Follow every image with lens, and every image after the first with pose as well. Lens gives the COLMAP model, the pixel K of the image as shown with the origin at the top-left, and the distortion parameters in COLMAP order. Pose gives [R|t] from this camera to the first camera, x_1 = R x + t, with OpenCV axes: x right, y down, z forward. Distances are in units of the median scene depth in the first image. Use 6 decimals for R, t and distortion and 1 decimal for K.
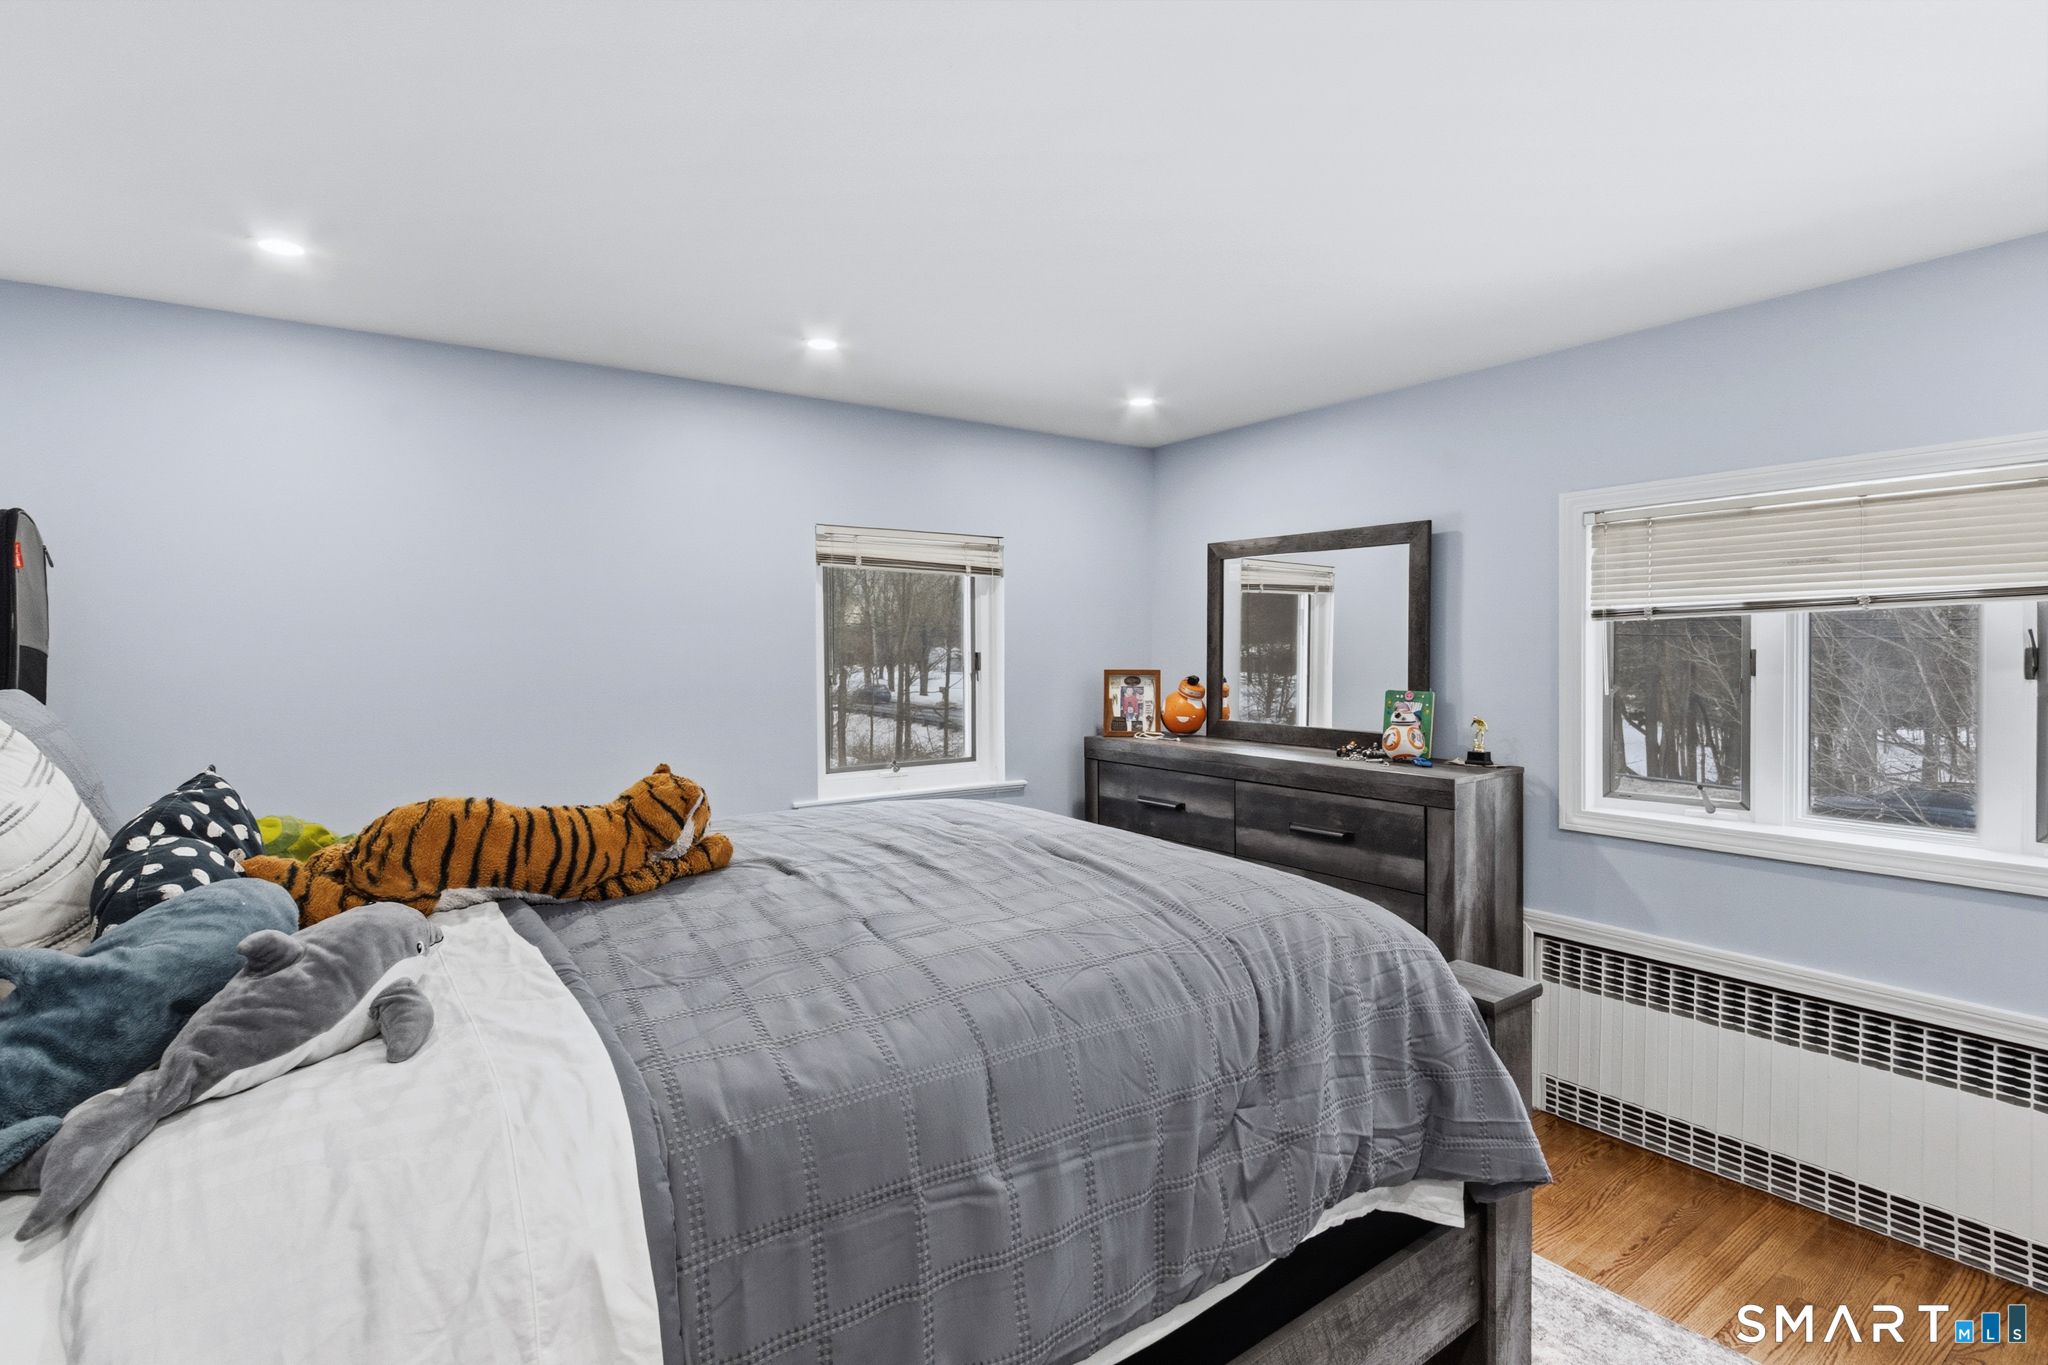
lens RADIAL K [[959.5, 0, 1027.8], [0, 959.5, 647.8], [0, 0, 1]] dist [-0.001007, 0.000138]
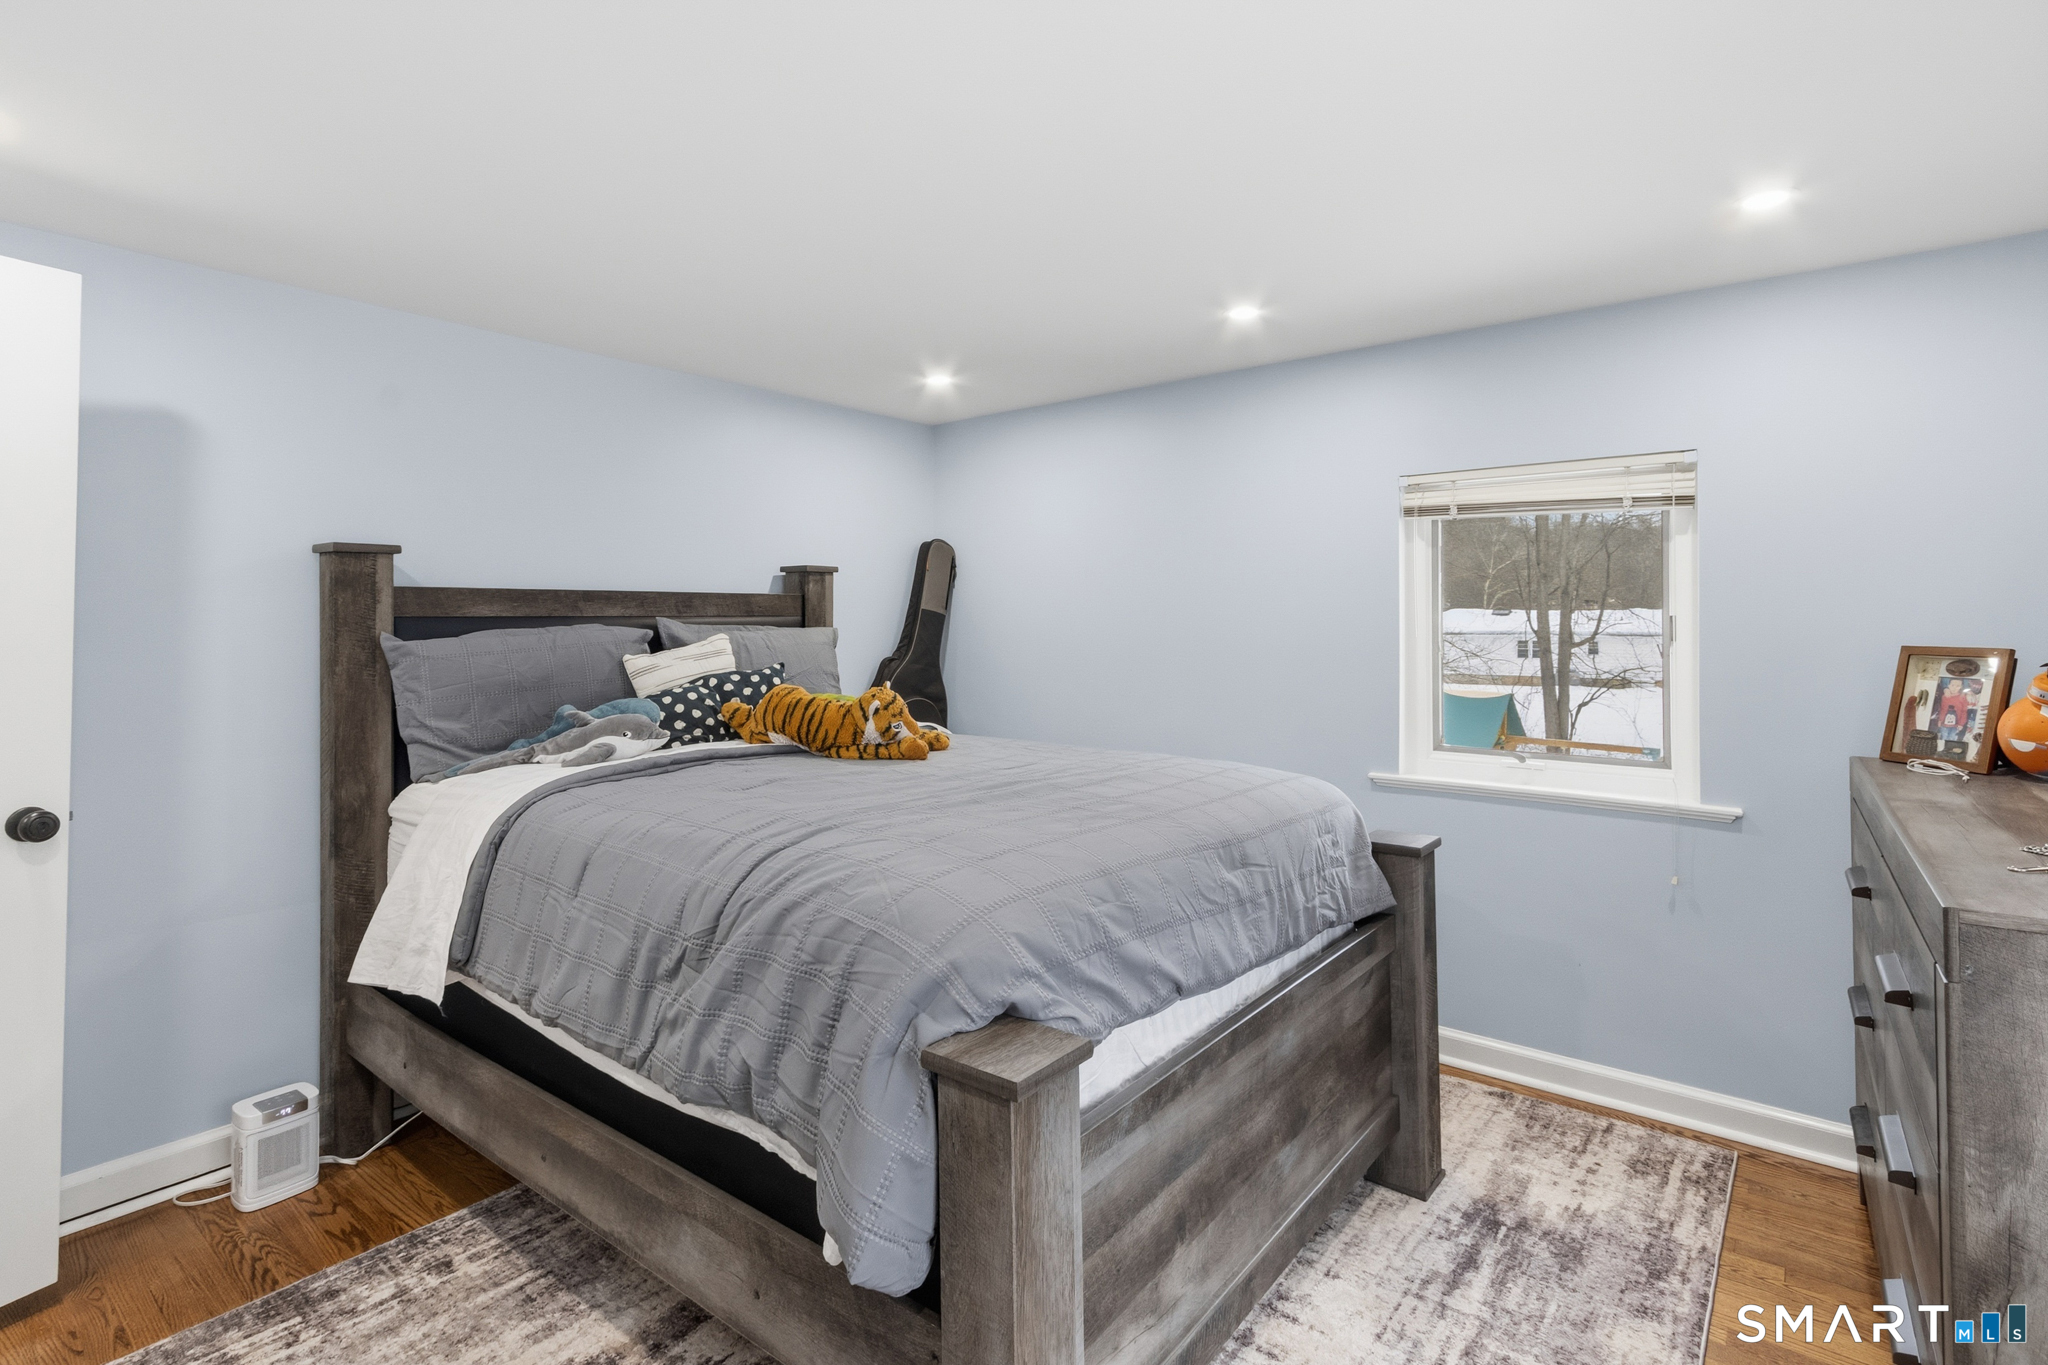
lens RADIAL K [[965.9, 0, 1029.7], [0, 965.9, 606.0], [0, 0, 1]] dist [-0.001126, -0.000038]
pose [[0.284791, -0.010605, -0.958531, 0.502341], [-0.004614, 0.999912, -0.012434, 0.008762], [0.958578, 0.007963, 0.284717, 0.343570]]
